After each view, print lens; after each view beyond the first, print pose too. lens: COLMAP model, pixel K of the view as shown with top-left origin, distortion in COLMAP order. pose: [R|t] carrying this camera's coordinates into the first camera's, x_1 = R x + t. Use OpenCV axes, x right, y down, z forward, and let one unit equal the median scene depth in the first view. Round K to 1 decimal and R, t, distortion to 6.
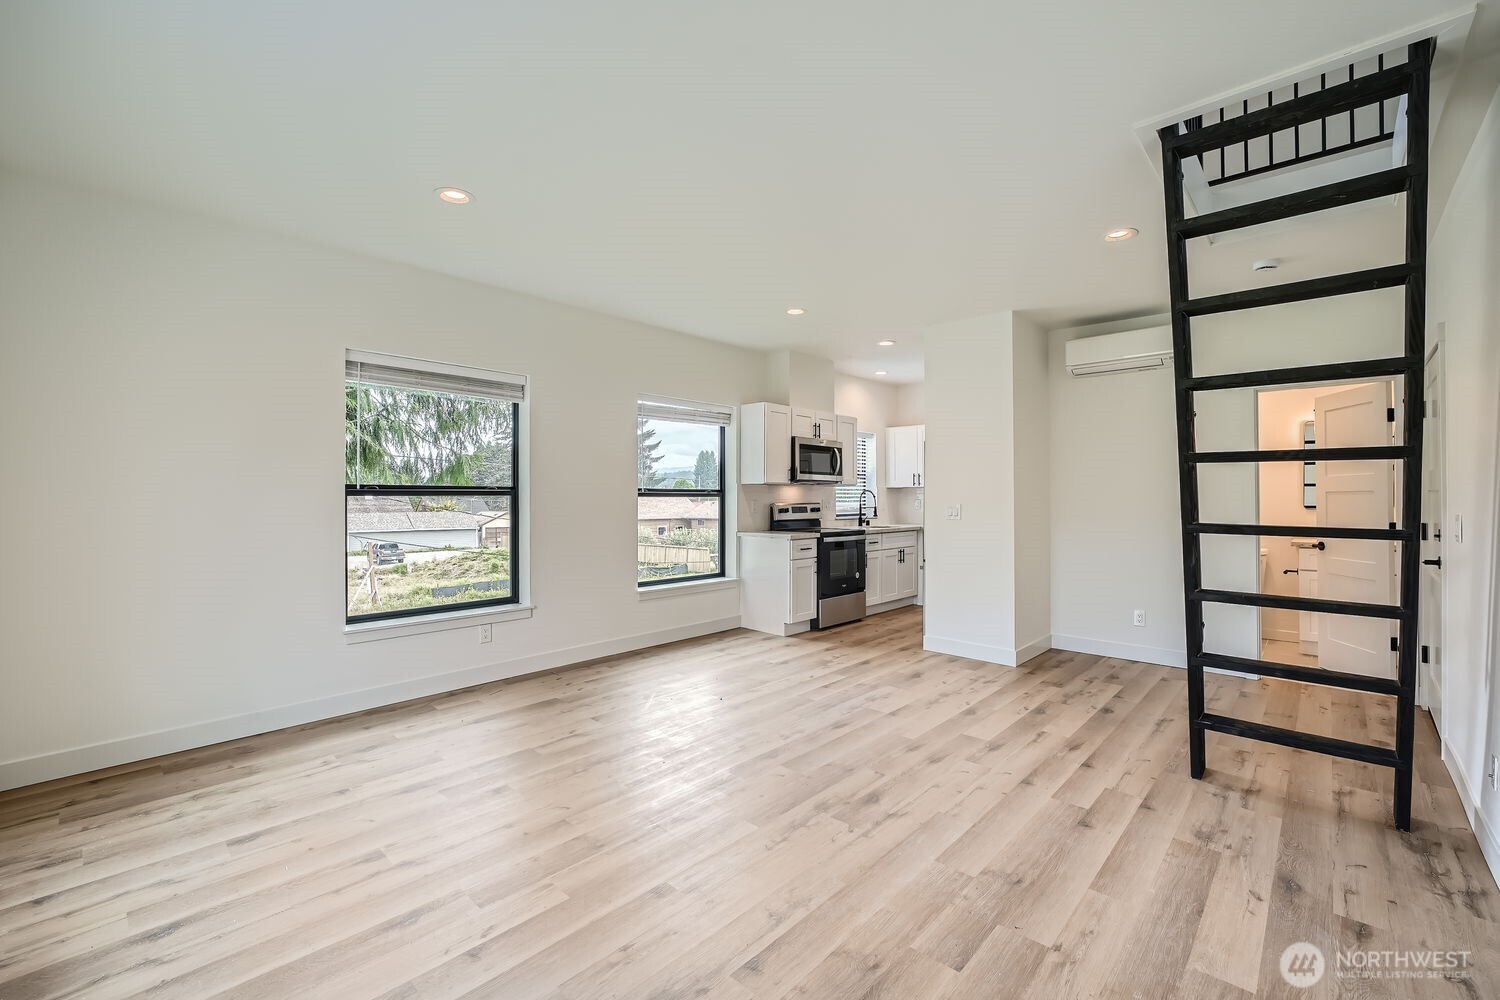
lens RADIAL K [[641.5, 0, 761.9], [0, 641.5, 496.2], [0, 0, 1]] dist [0.000535, -0.000026]
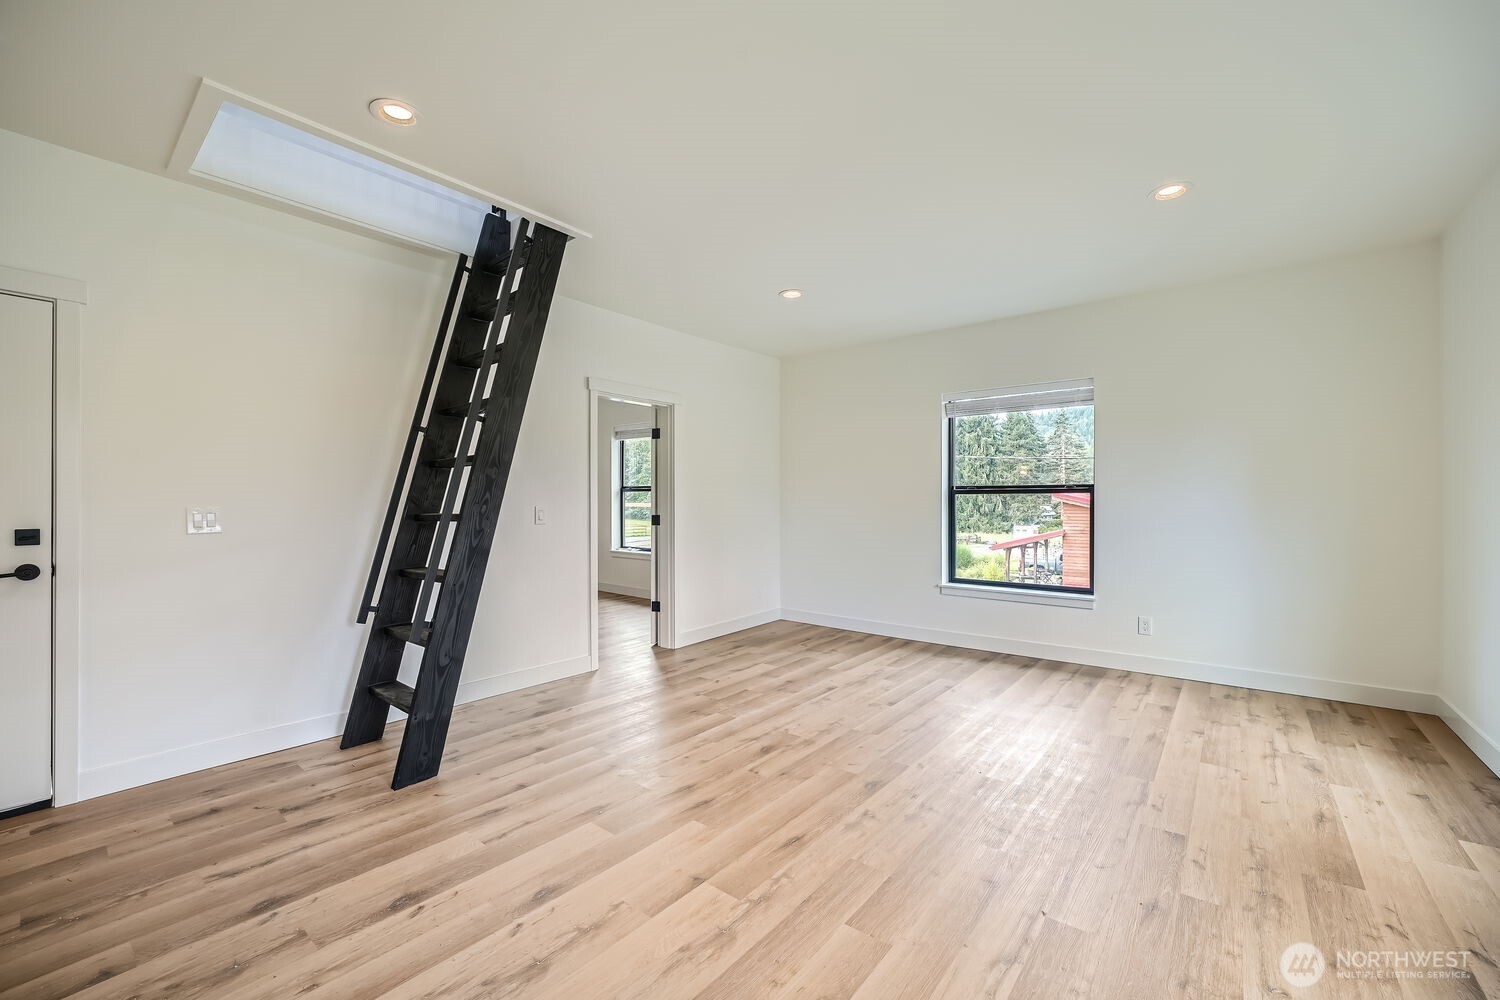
lens RADIAL K [[597.1, 0, 742.6], [0, 597.1, 503.2], [0, 0, 1]] dist [-0.002597, -0.000075]
pose [[-0.999495, -0.001320, -0.031747, 0.181306], [-0.001306, 0.999999, -0.000457, 0.016883], [0.031748, -0.000415, -0.999496, 1.505945]]
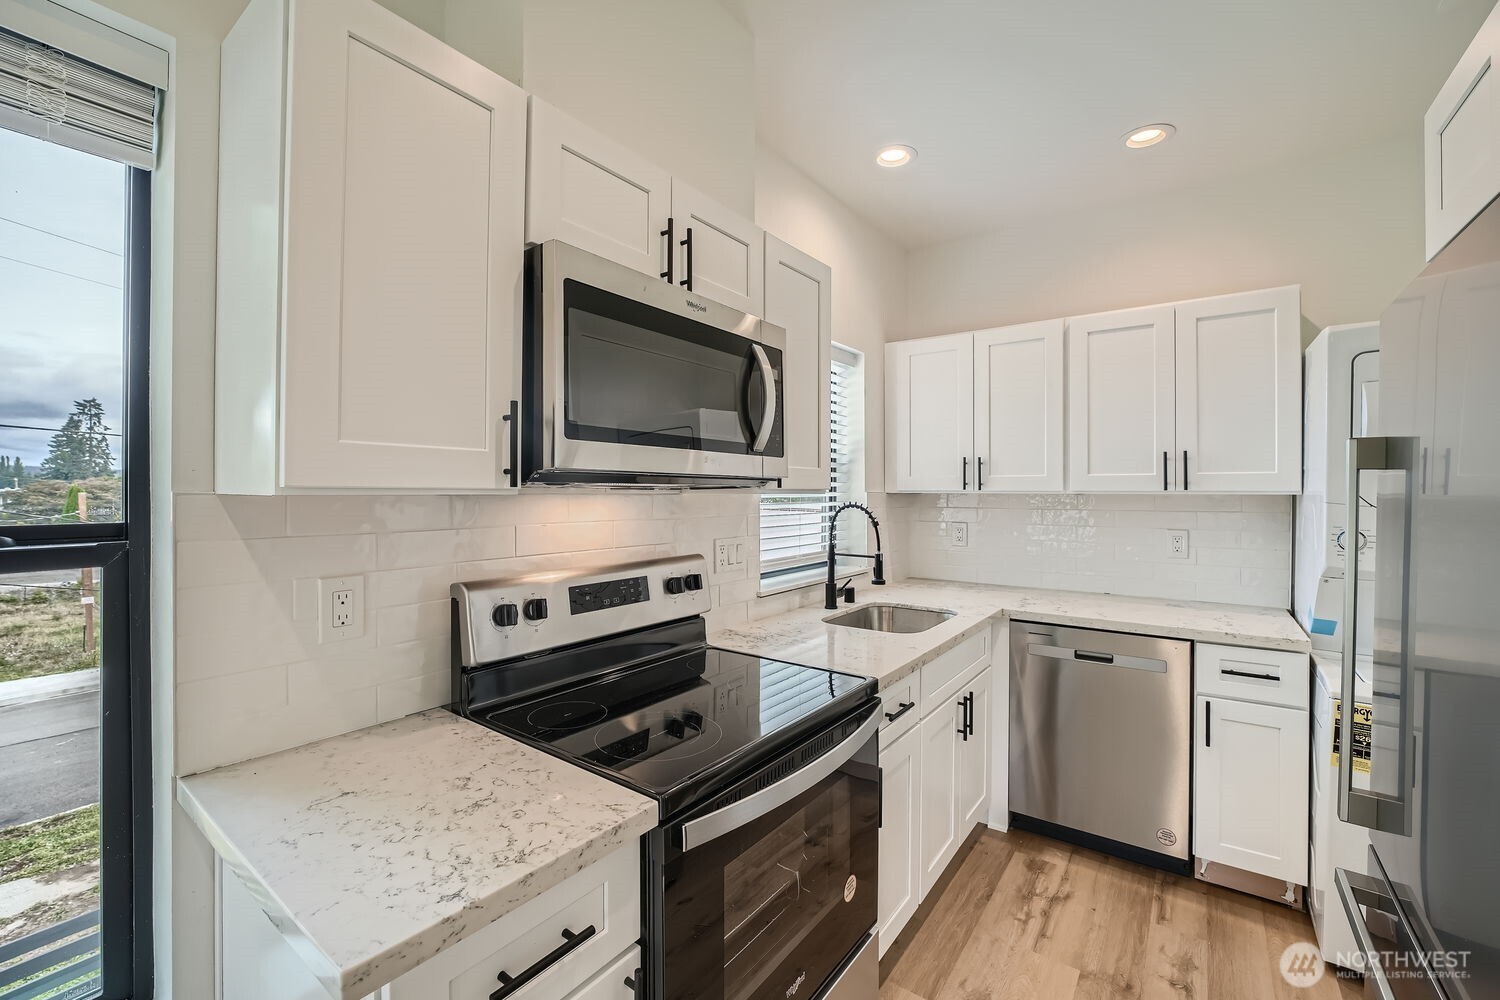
lens RADIAL K [[621.5, 0, 746.0], [0, 621.5, 492.5], [0, 0, 1]] dist [-0.000200, 0.000000]
pose [[0.996085, 0.003294, 0.088344, 0.096004], [-0.004315, 0.999926, 0.011366, -0.022442], [-0.088300, -0.011702, 0.996025, 0.821033]]
